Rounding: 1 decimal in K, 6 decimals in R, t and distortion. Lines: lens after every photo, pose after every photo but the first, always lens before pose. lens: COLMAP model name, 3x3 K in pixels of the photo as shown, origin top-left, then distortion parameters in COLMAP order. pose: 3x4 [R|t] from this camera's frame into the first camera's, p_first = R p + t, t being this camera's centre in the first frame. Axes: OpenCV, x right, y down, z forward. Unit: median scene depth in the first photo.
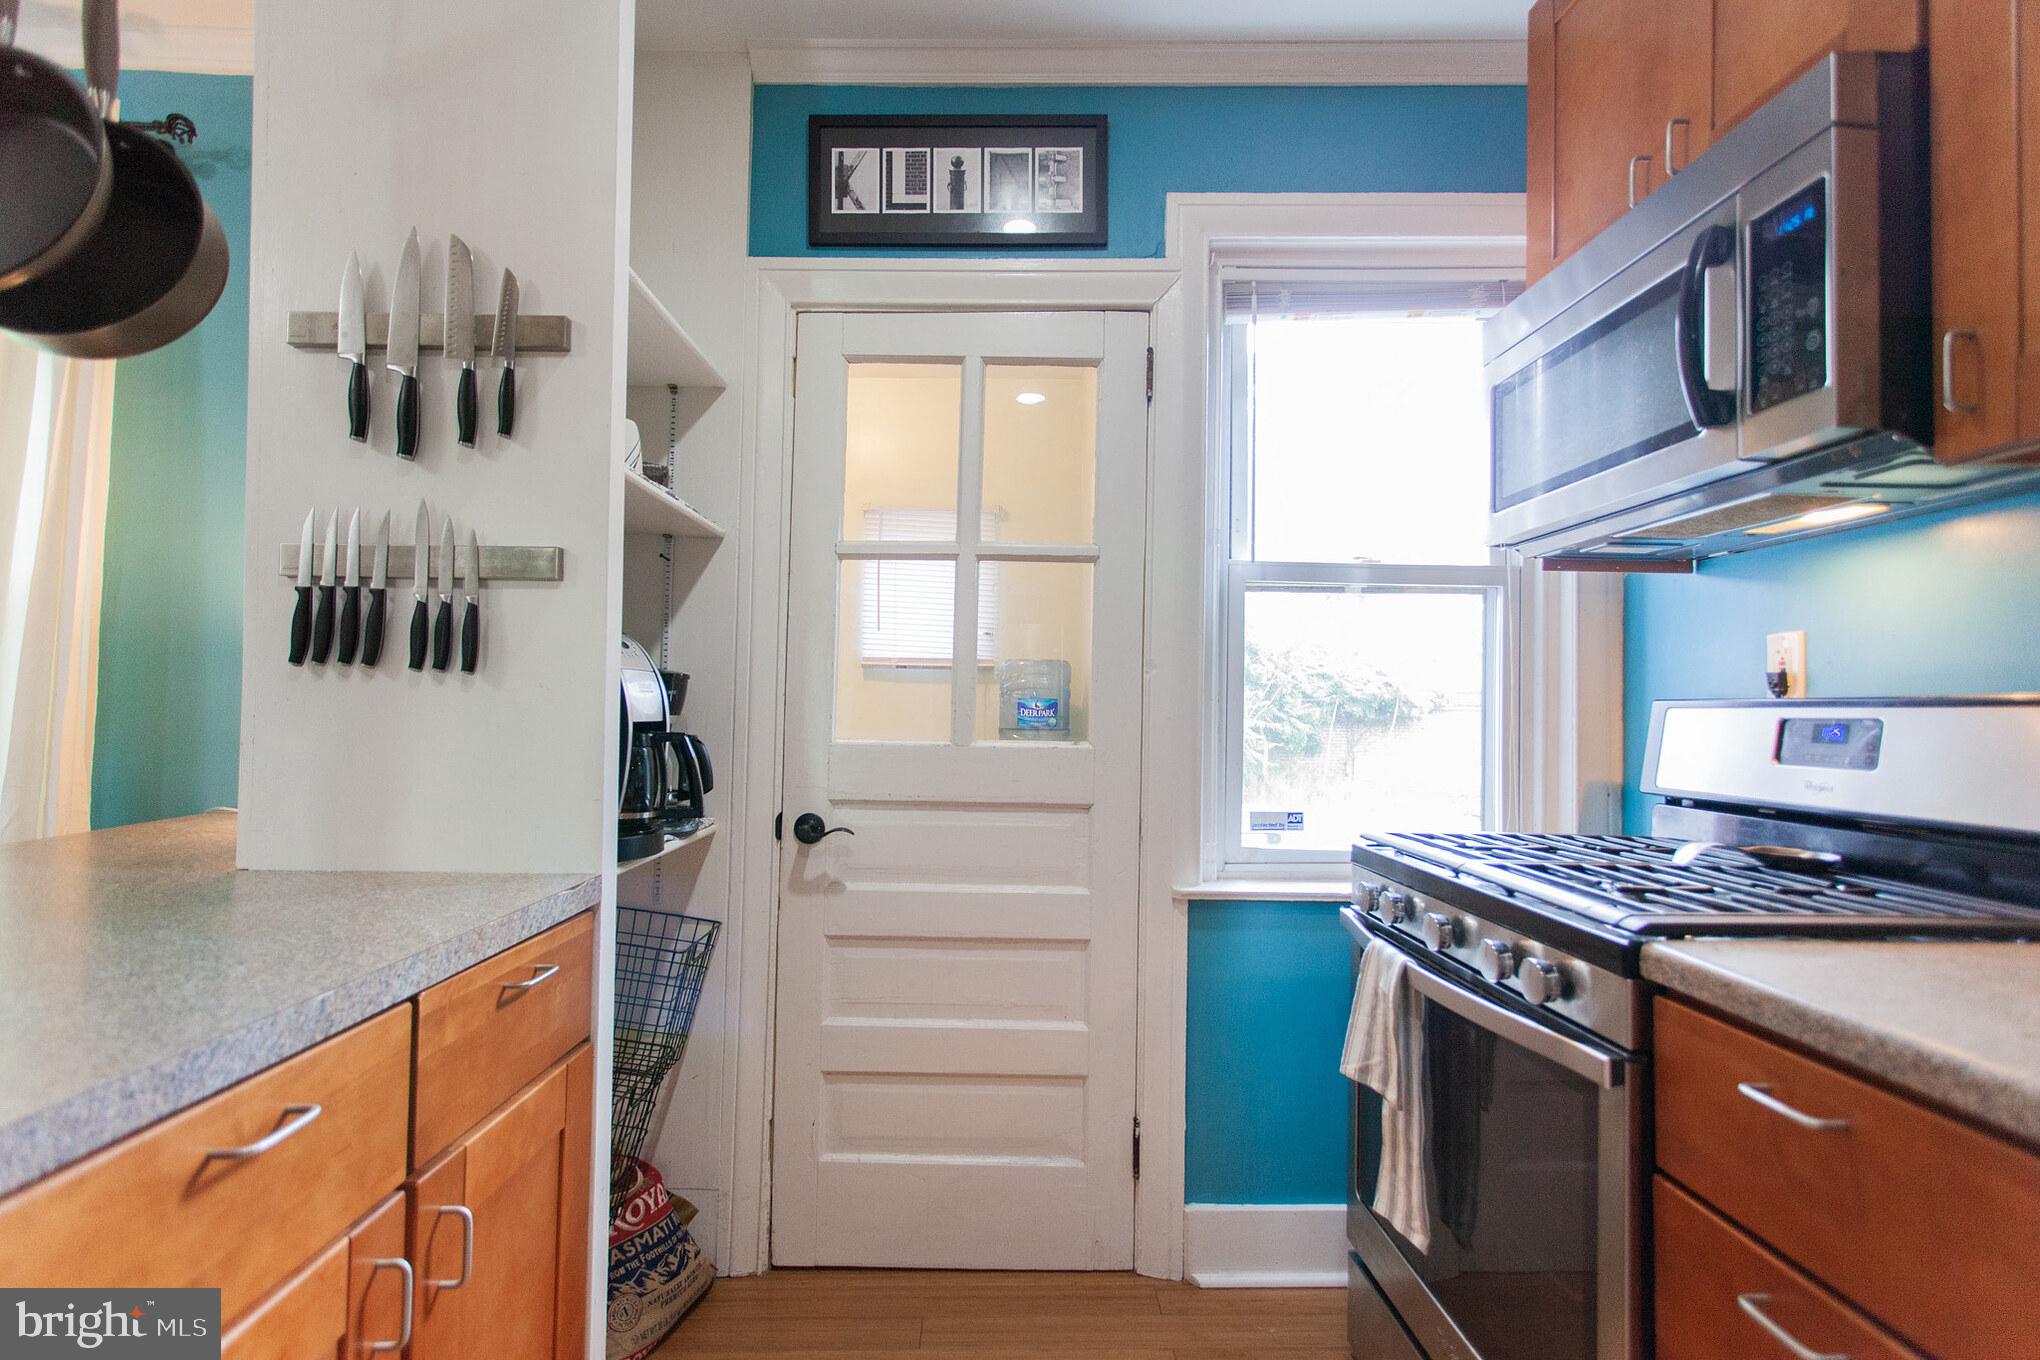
lens RADIAL K [[962.7, 0, 1020.0], [0, 962.7, 680.0], [0, 0, 1]] dist [0.005268, 0.001250]
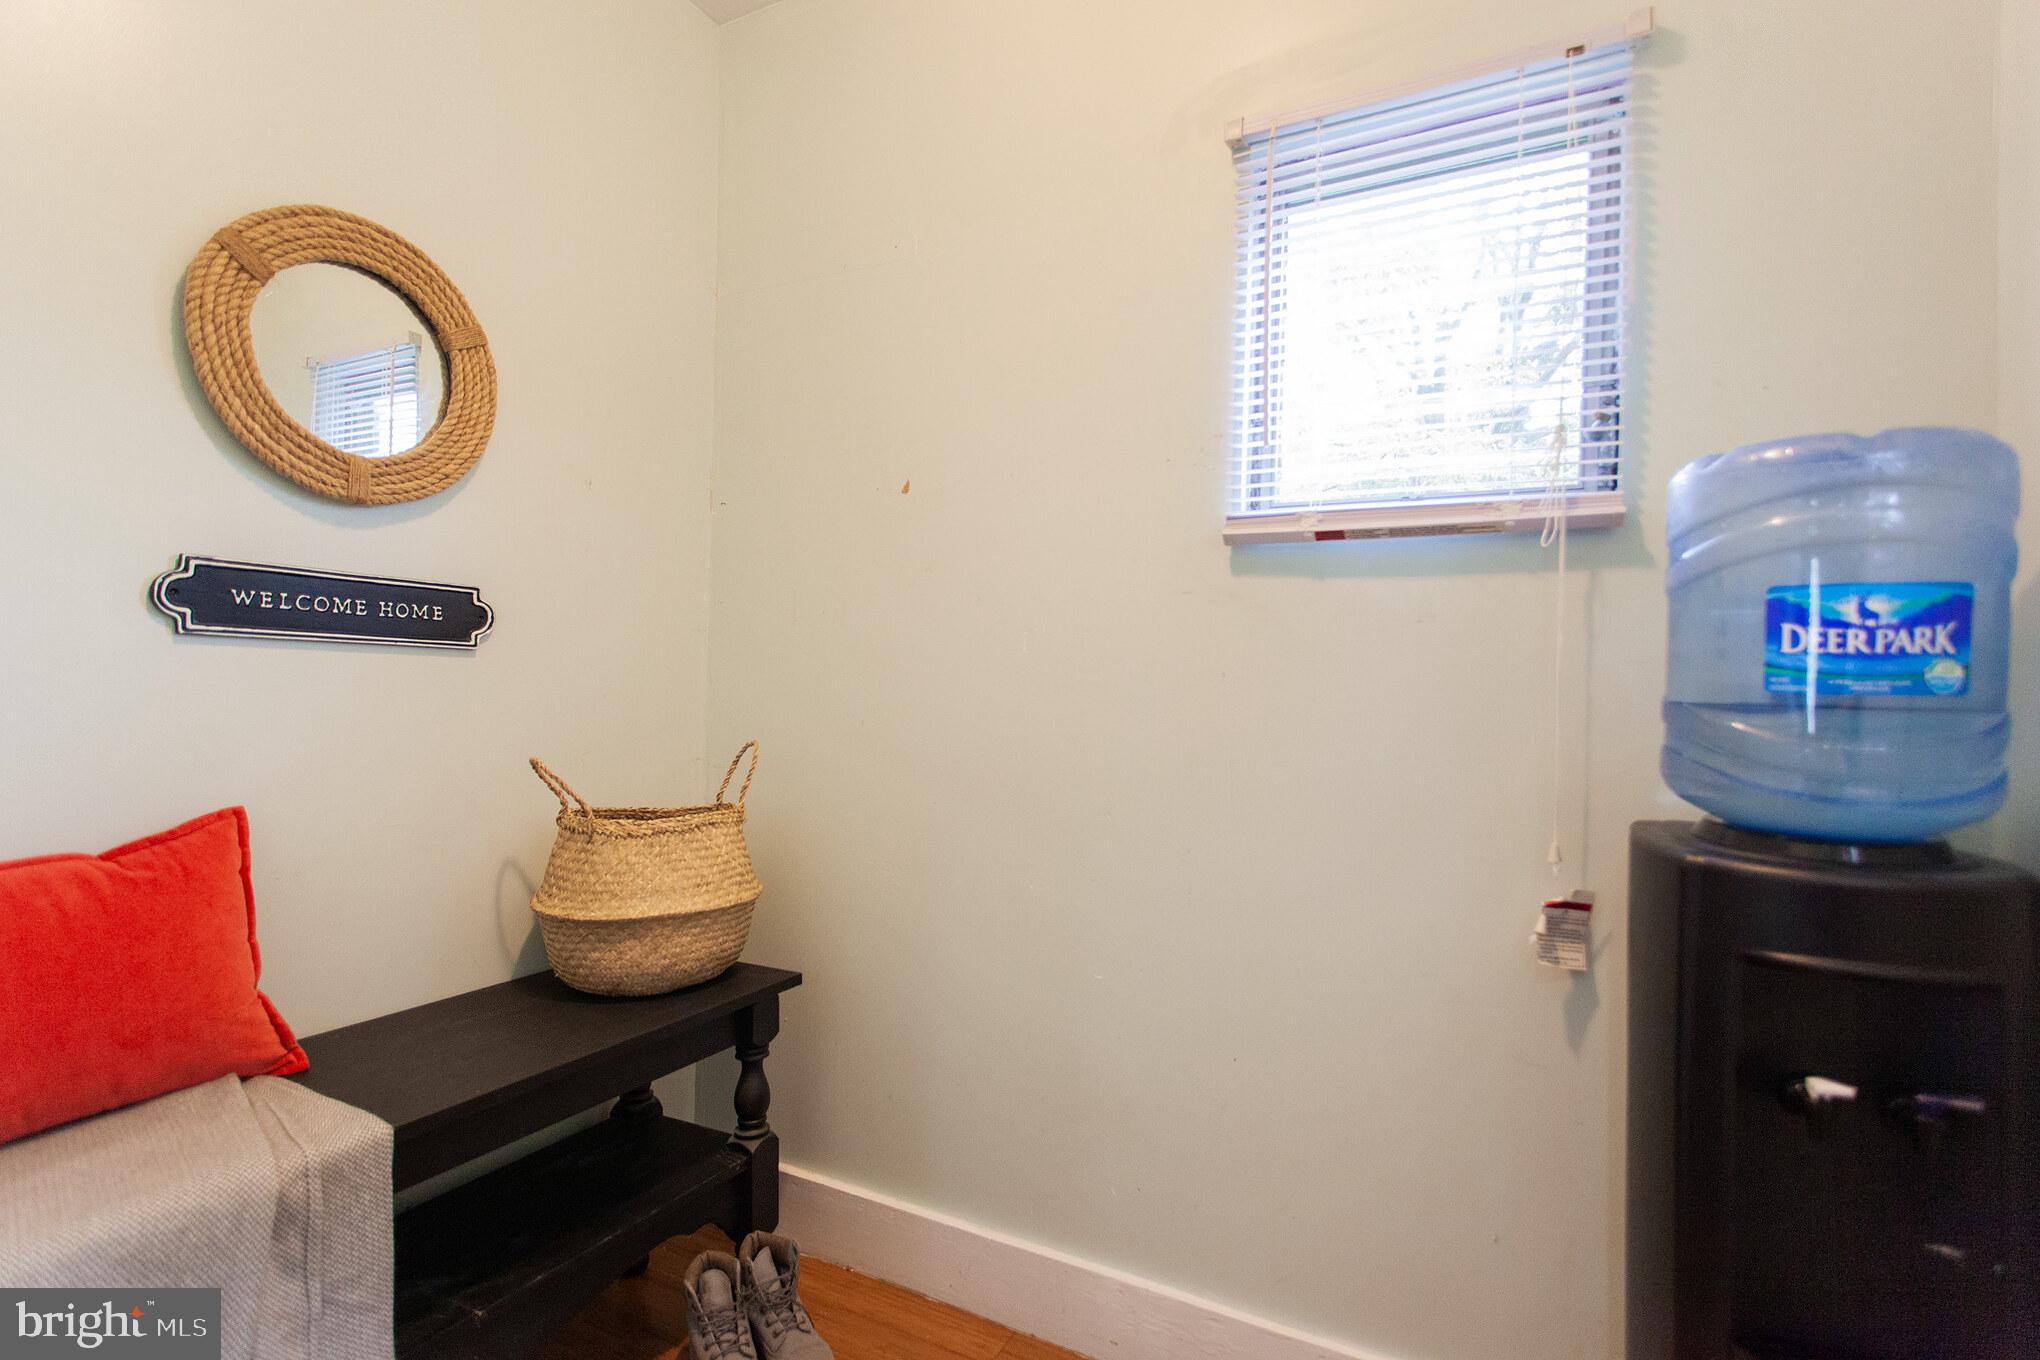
lens RADIAL K [[962.7, 0, 1020.0], [0, 962.7, 680.0], [0, 0, 1]] dist [0.005268, 0.001250]
pose [[0.872967, 0.000717, -0.487779, -0.125011], [0.019388, 0.999158, 0.036166, 0.079169], [0.487395, -0.041029, 0.872217, 1.733241]]
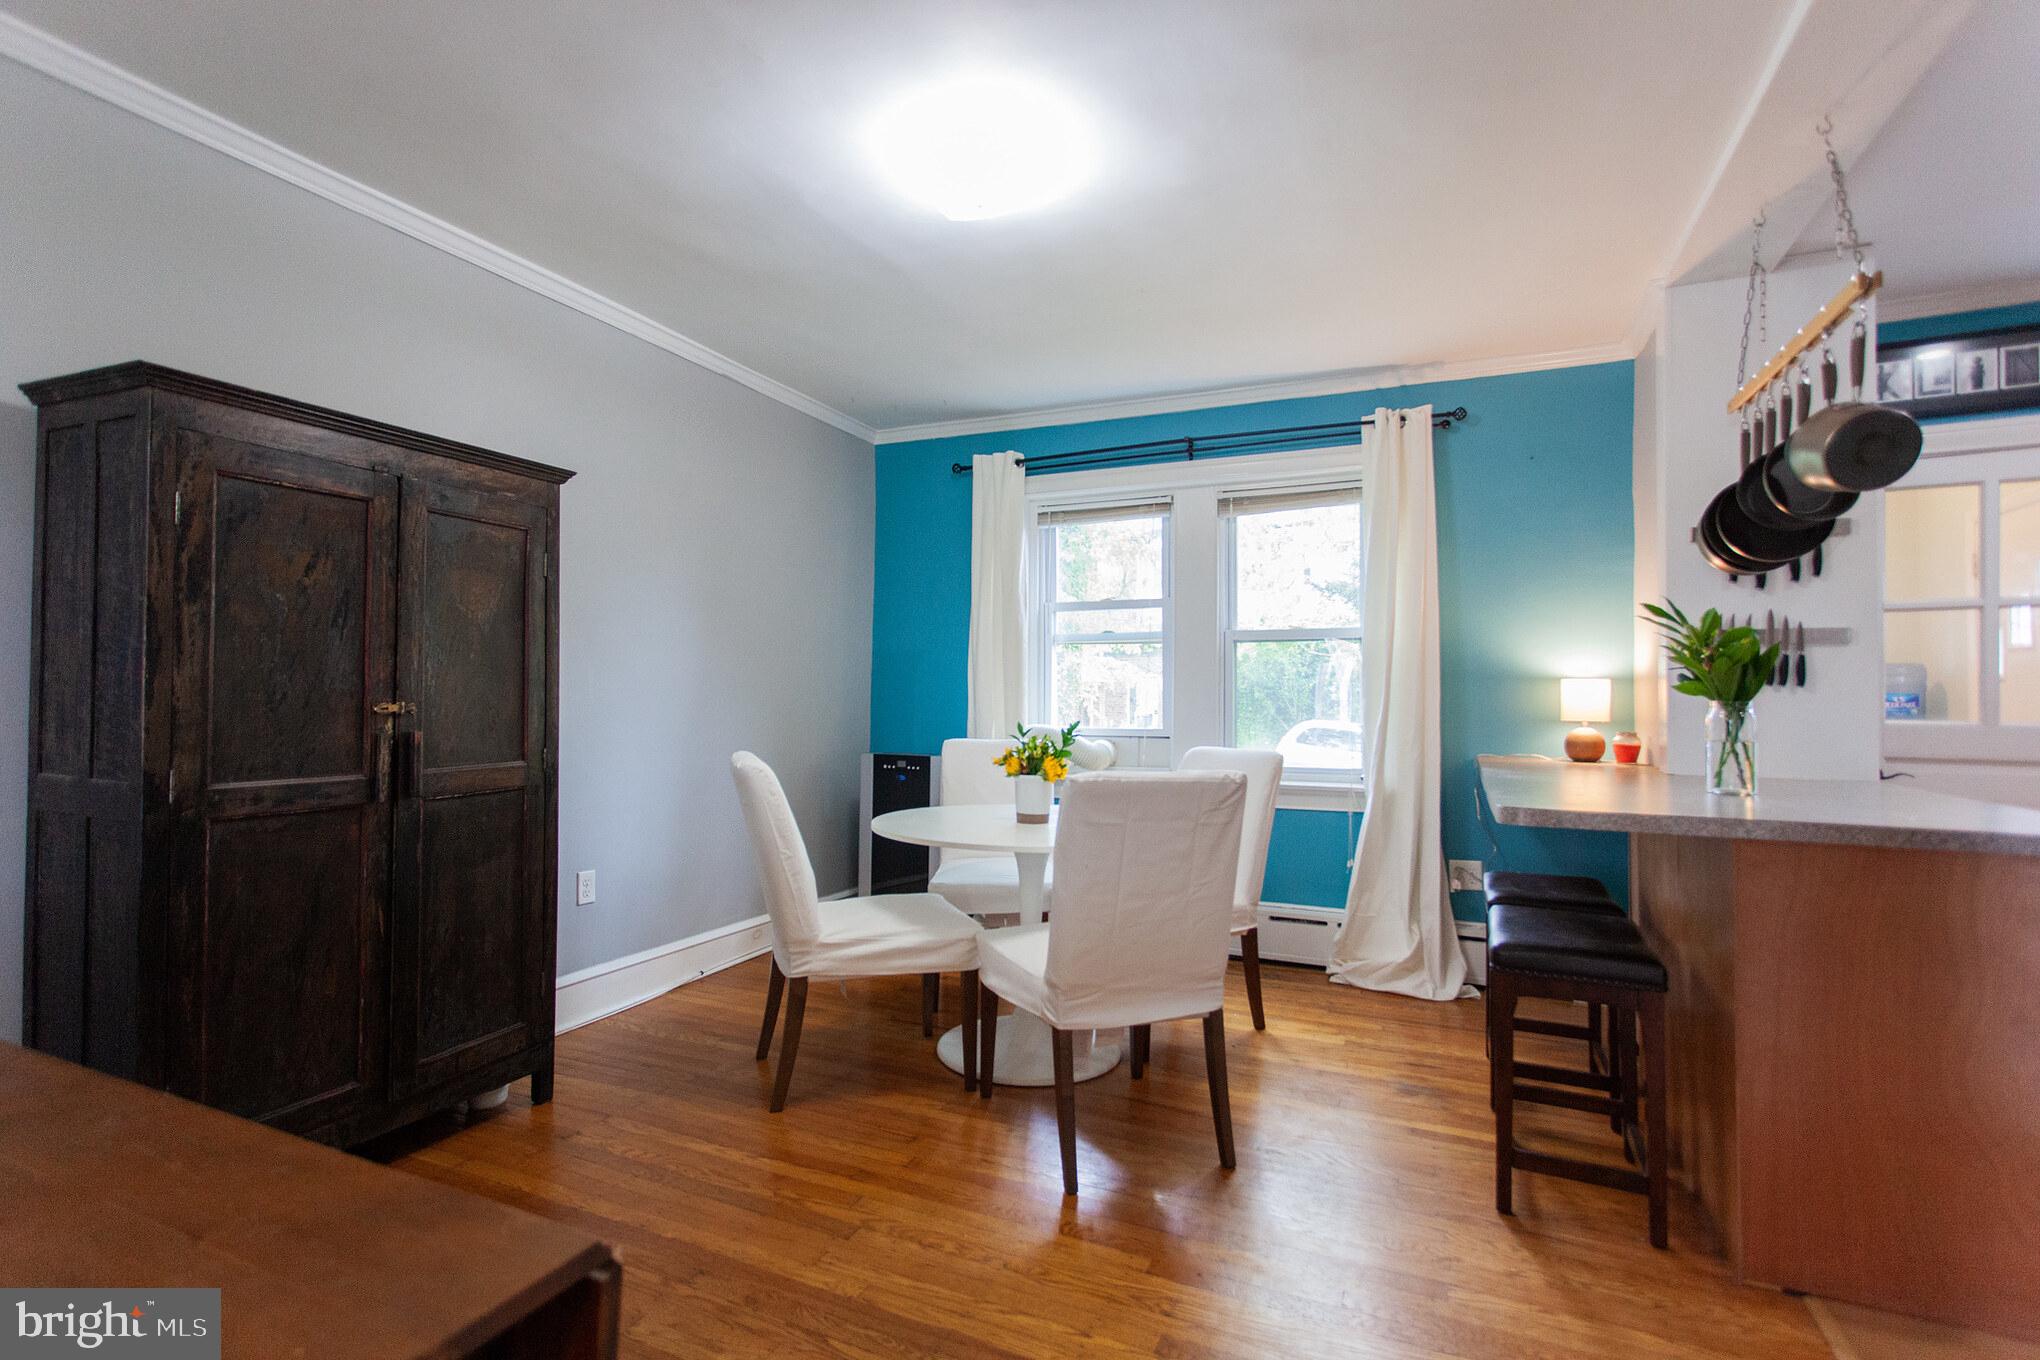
lens RADIAL K [[962.7, 0, 1020.0], [0, 962.7, 680.0], [0, 0, 1]] dist [0.005268, 0.001250]
pose [[0.896533, -0.013849, -0.442761, -1.175204], [0.017133, 0.999847, 0.003419, -0.059891], [0.442646, -0.010651, 0.896633, -1.721822]]
